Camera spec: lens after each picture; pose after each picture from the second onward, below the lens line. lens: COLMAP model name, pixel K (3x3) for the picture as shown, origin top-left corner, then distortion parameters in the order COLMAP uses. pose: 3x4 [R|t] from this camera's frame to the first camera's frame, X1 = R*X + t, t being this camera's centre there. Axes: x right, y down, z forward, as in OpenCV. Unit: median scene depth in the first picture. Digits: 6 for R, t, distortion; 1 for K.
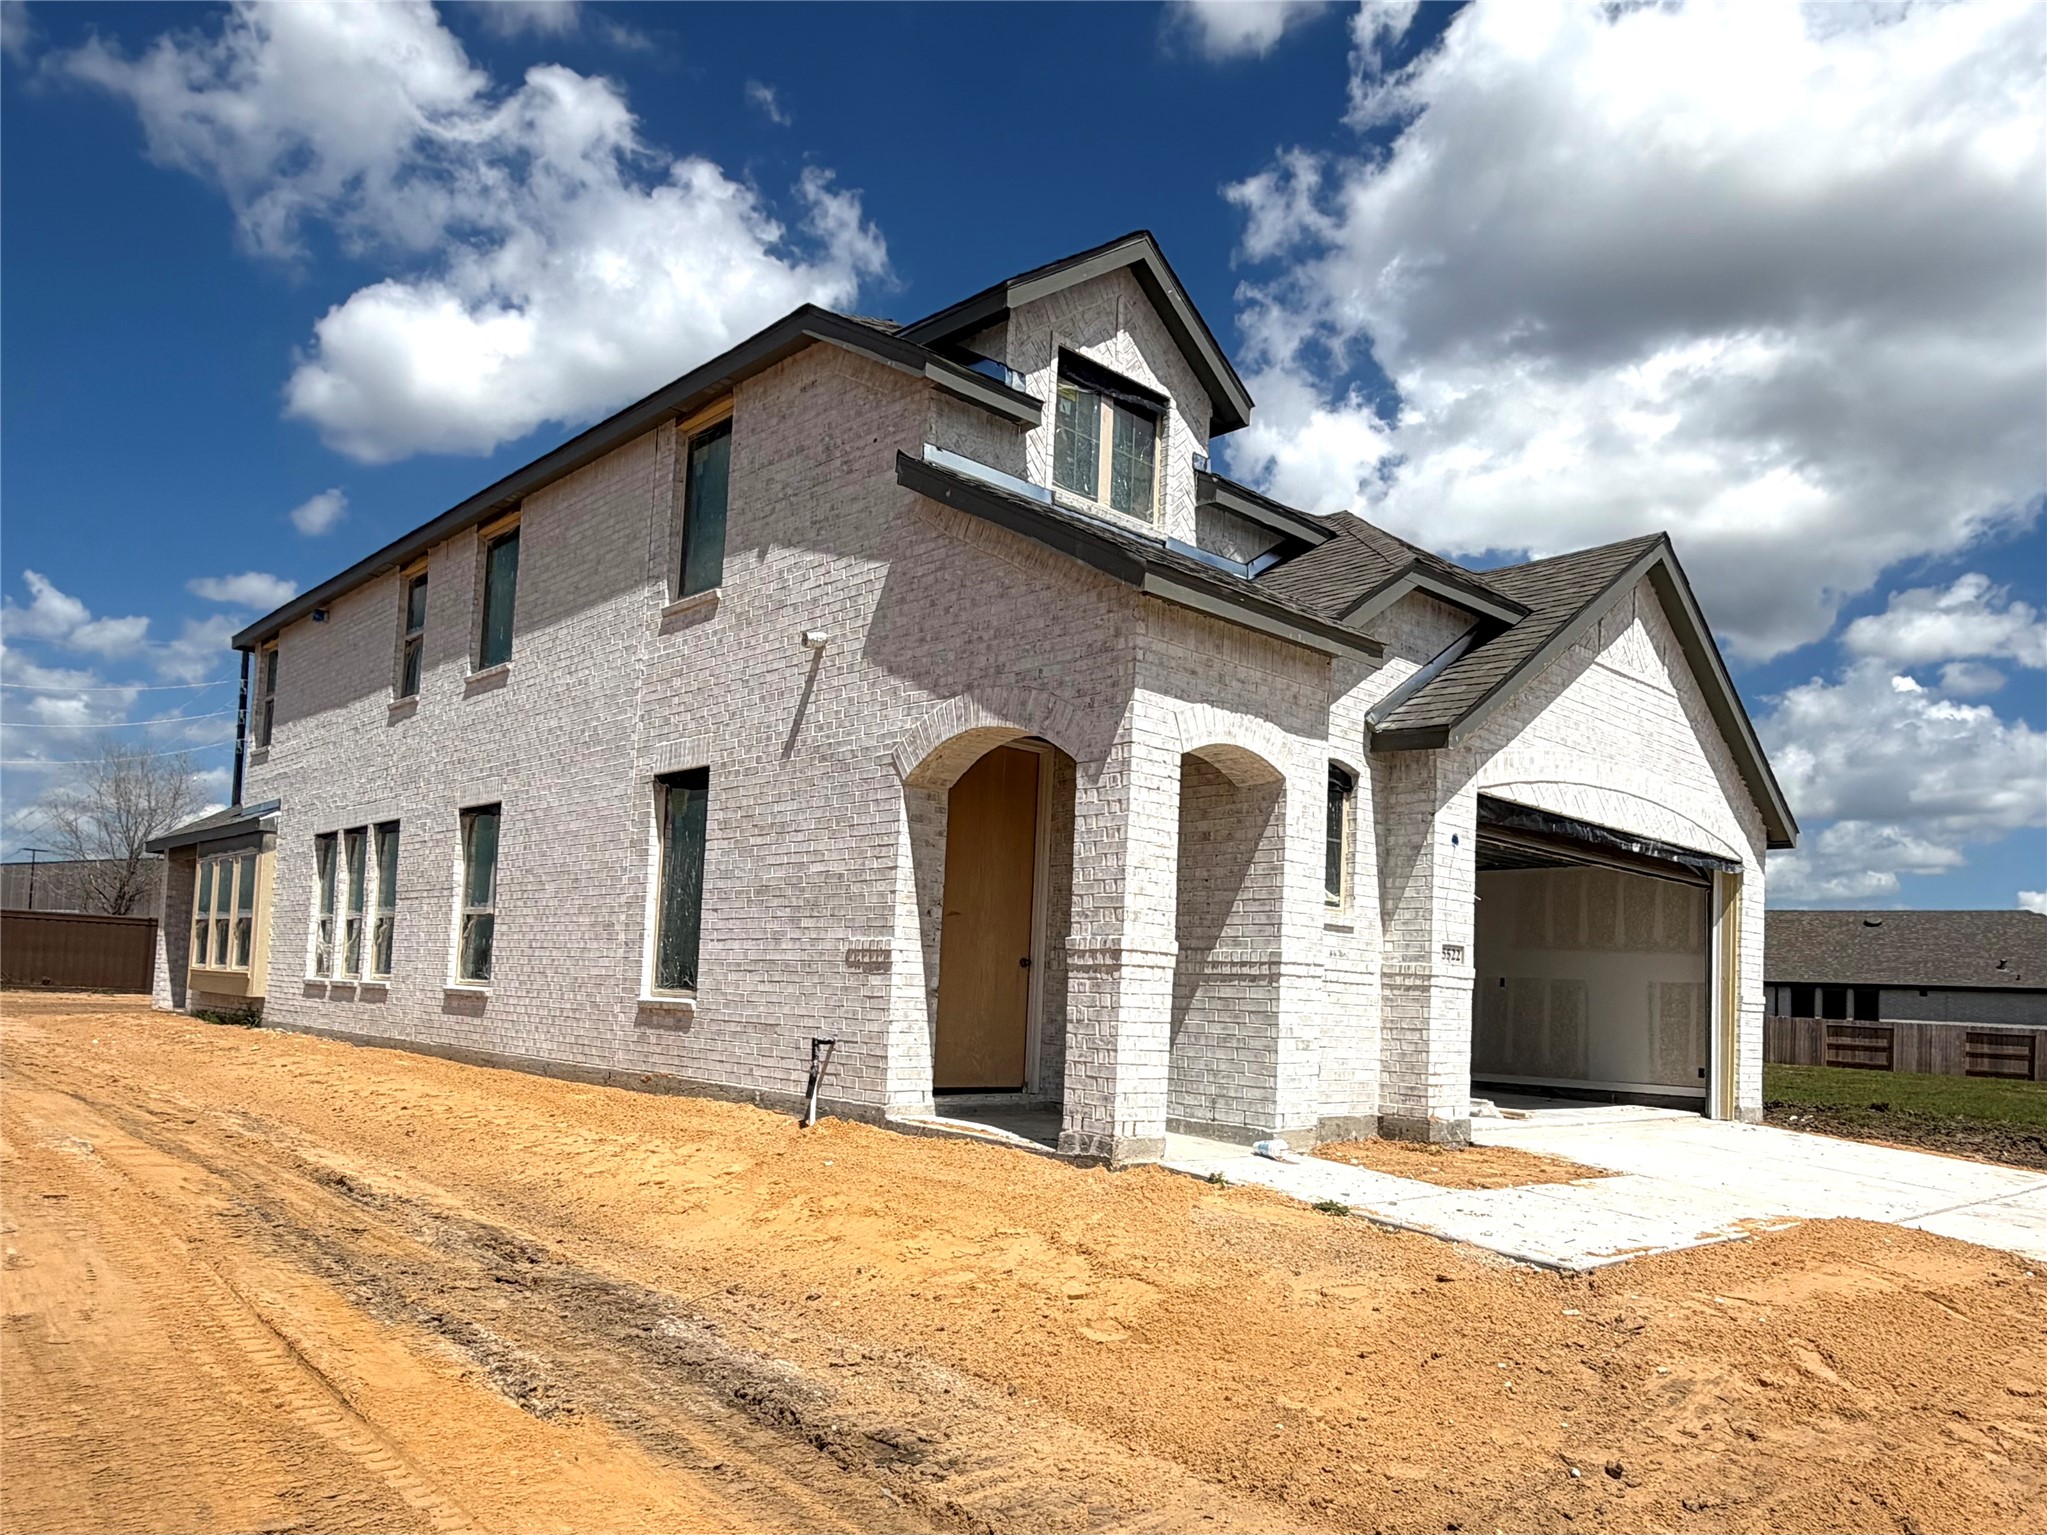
lens RADIAL K [[1397.8, 0, 1023.5], [0, 1397.8, 767.5], [0, 0, 1]] dist [-0.000434, -0.001841]
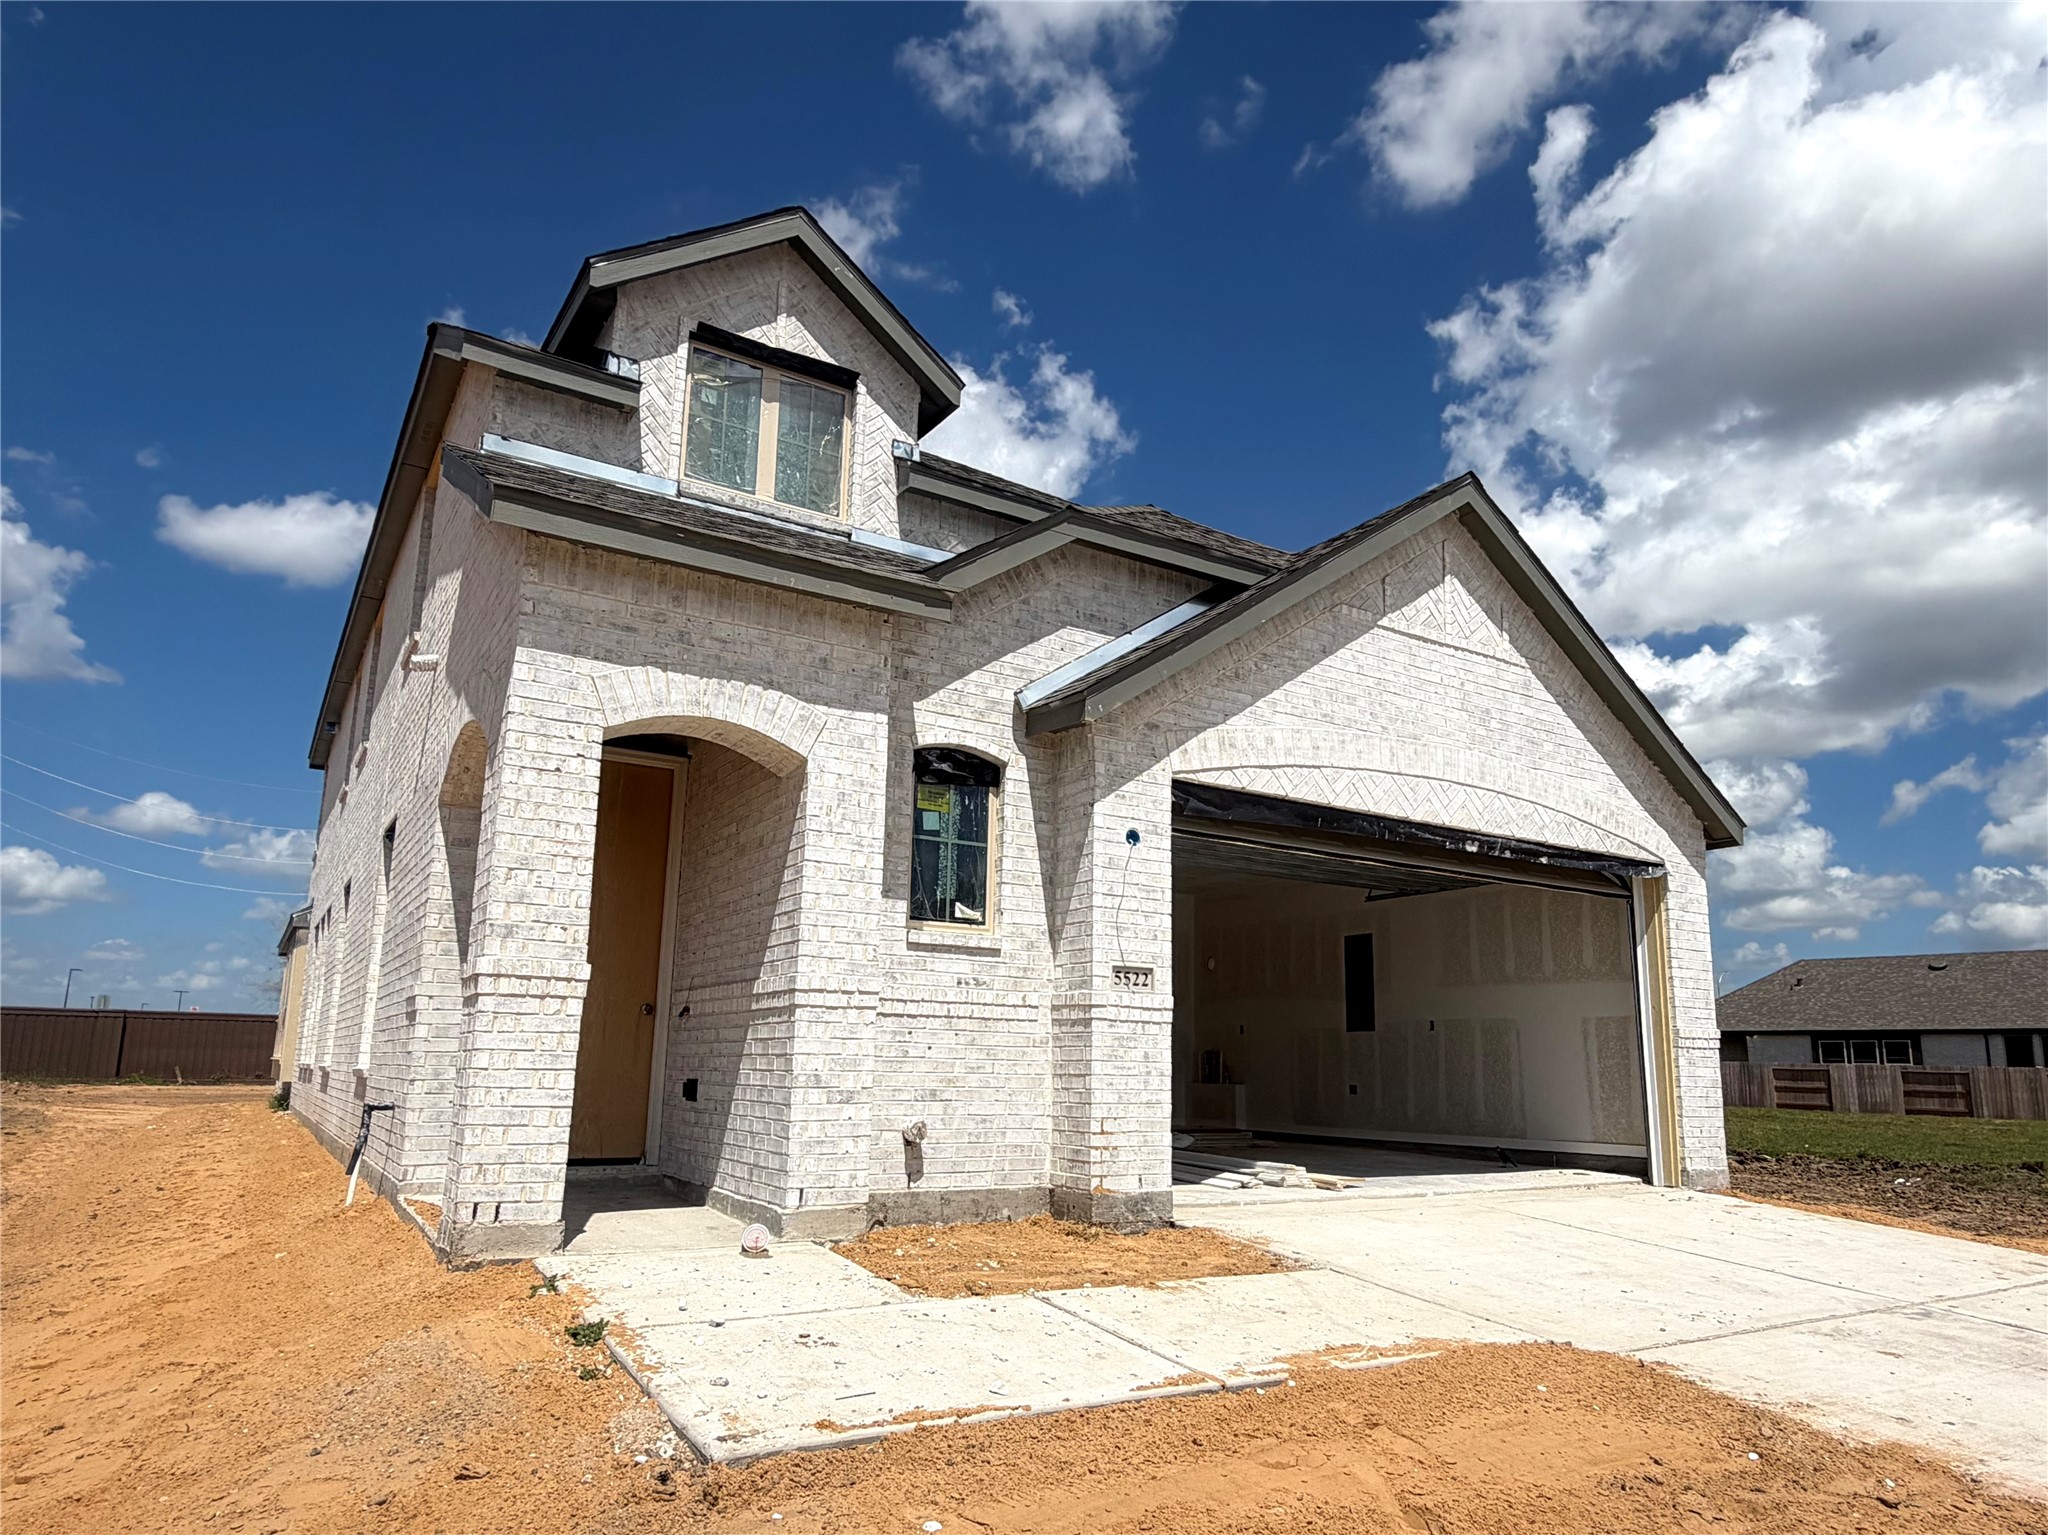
lens RADIAL K [[1228.9, 0, 1019.9], [0, 1228.9, 732.1], [0, 0, 1]] dist [-0.000406, -0.002046]
pose [[0.980113, -0.078159, -0.182398, 0.375252], [0.057747, 0.991725, -0.114660, 0.069153], [0.189850, 0.101847, 0.976516, 0.280073]]
